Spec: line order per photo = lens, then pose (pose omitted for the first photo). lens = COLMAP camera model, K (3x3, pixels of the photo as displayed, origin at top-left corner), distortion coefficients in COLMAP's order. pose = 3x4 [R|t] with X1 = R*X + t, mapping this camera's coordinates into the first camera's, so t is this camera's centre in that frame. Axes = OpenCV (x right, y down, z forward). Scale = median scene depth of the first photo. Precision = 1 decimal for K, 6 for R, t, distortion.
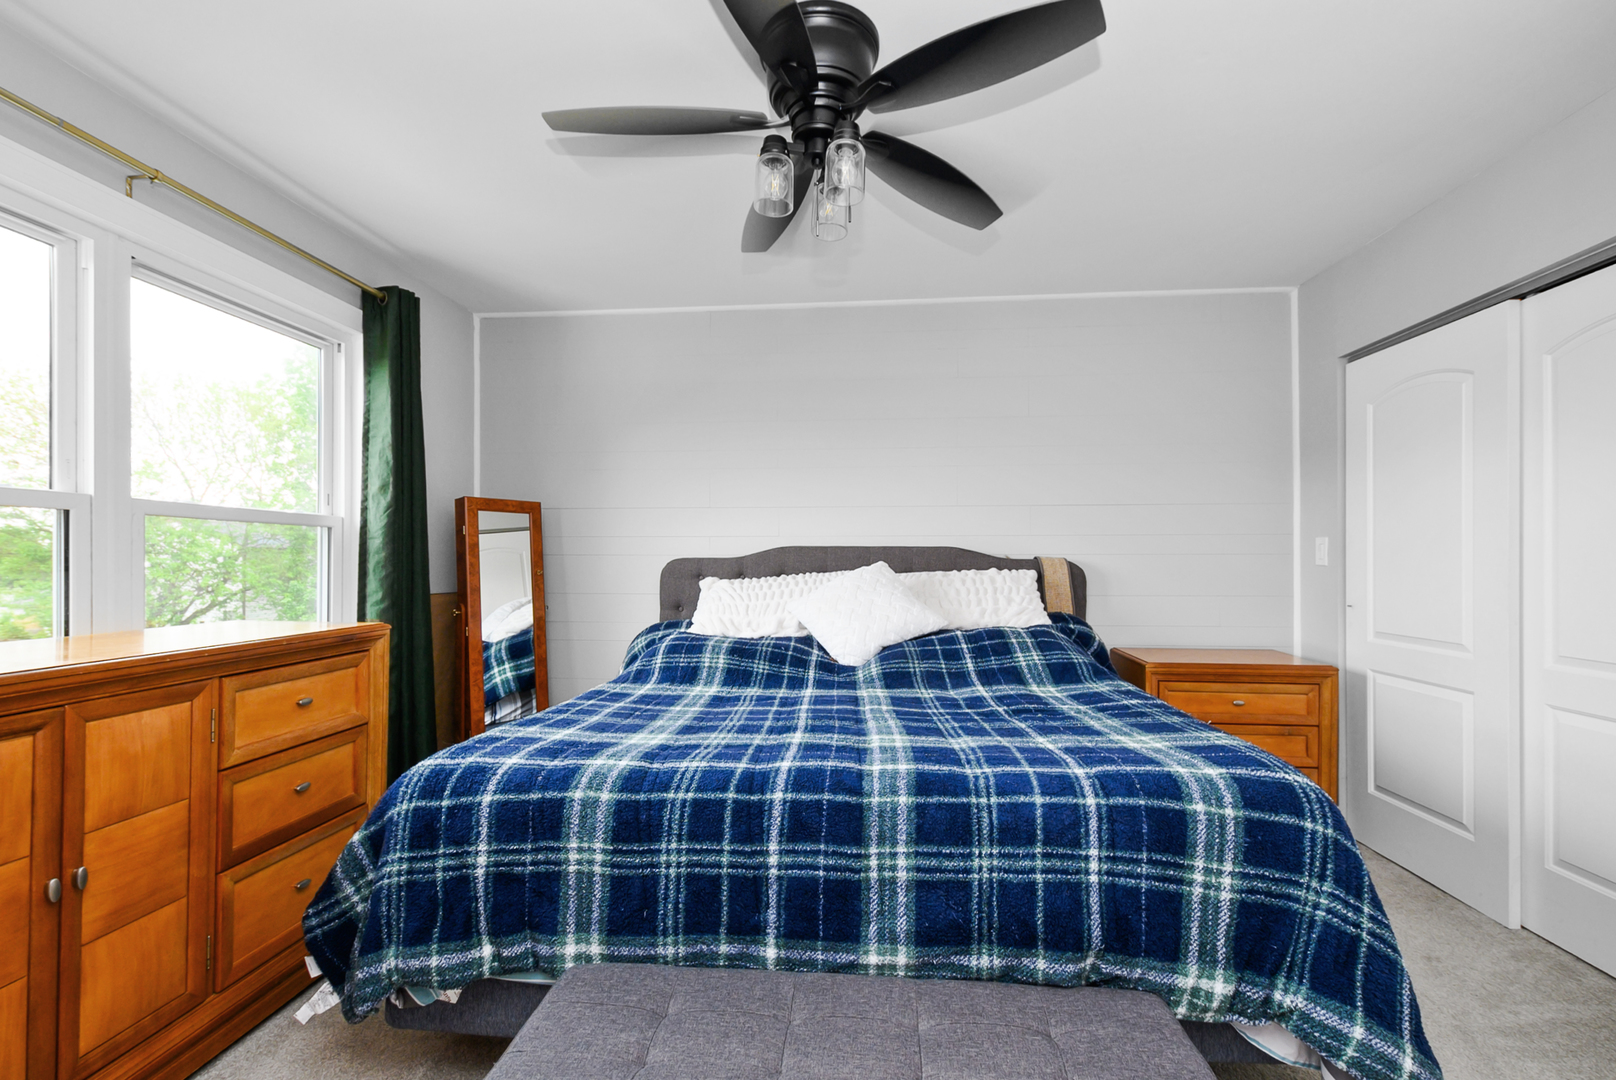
lens RADIAL K [[726.5, 0, 807.5], [0, 726.5, 561.2], [0, 0, 1]] dist [0.005125, -0.000907]
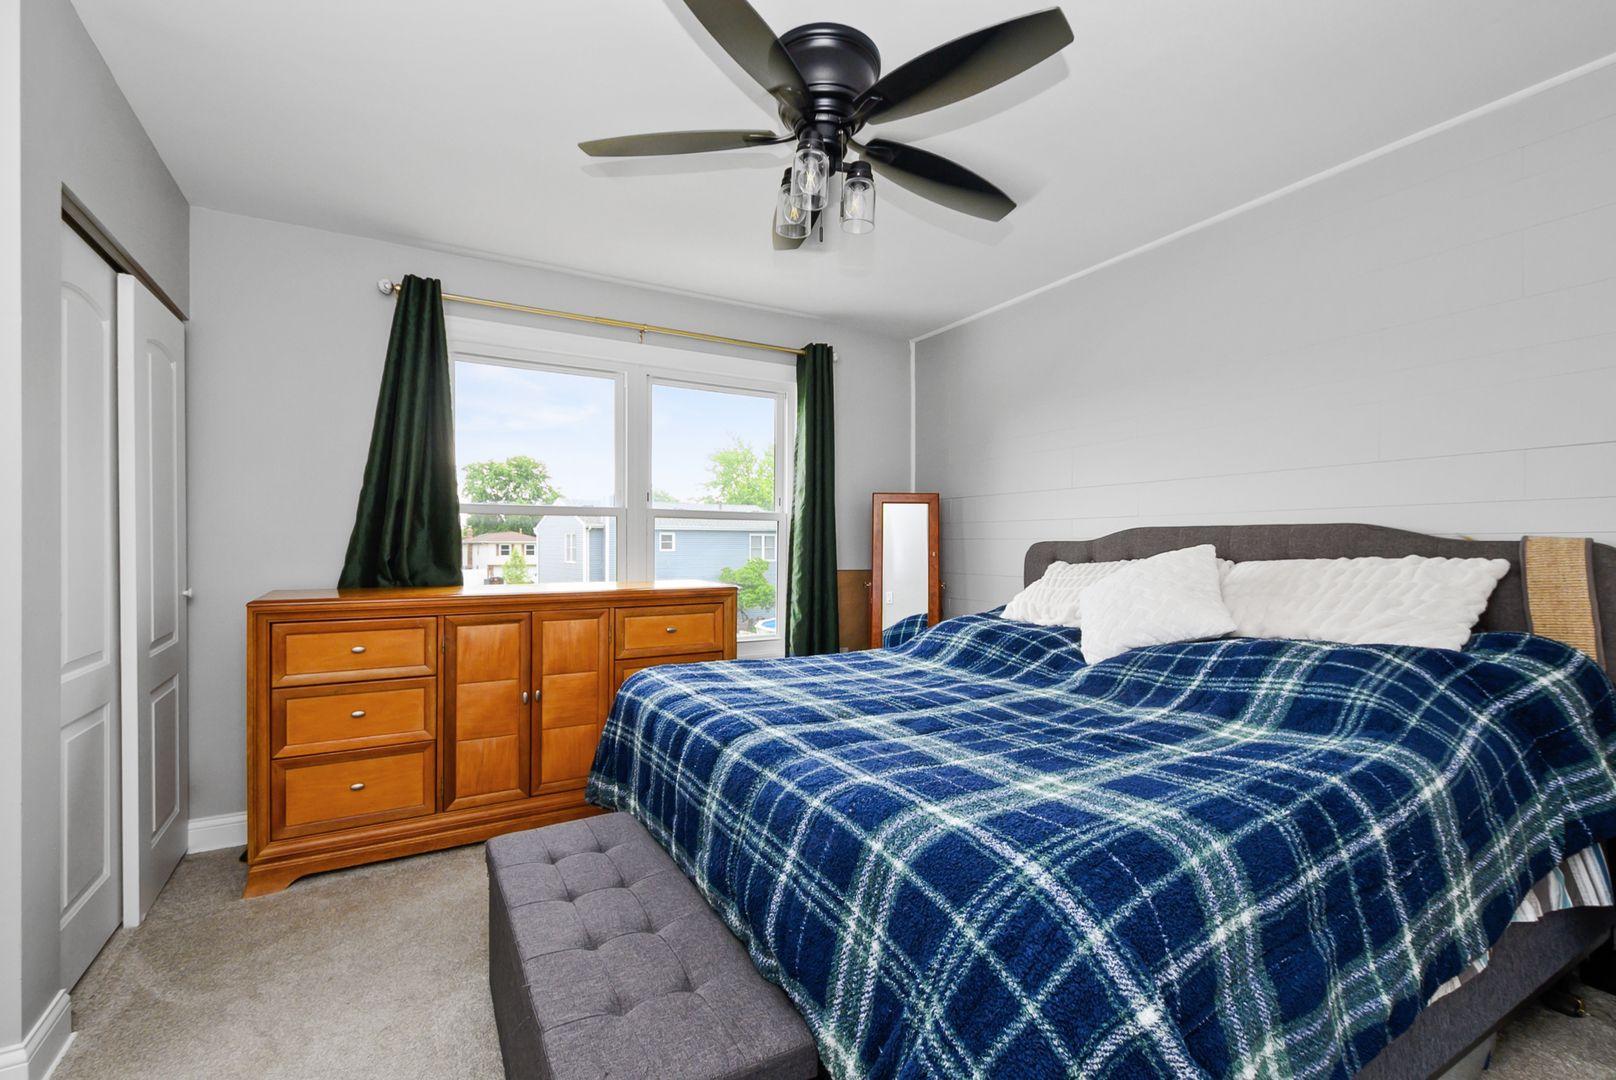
lens RADIAL K [[716.2, 0, 818.5], [0, 716.2, 549.1], [0, 0, 1]] dist [0.002120, -0.003940]
pose [[0.576793, 0.005930, -0.816869, 0.899854], [-0.003373, 0.999982, 0.004877, 0.004936], [0.816883, -0.000057, 0.576803, 0.386577]]
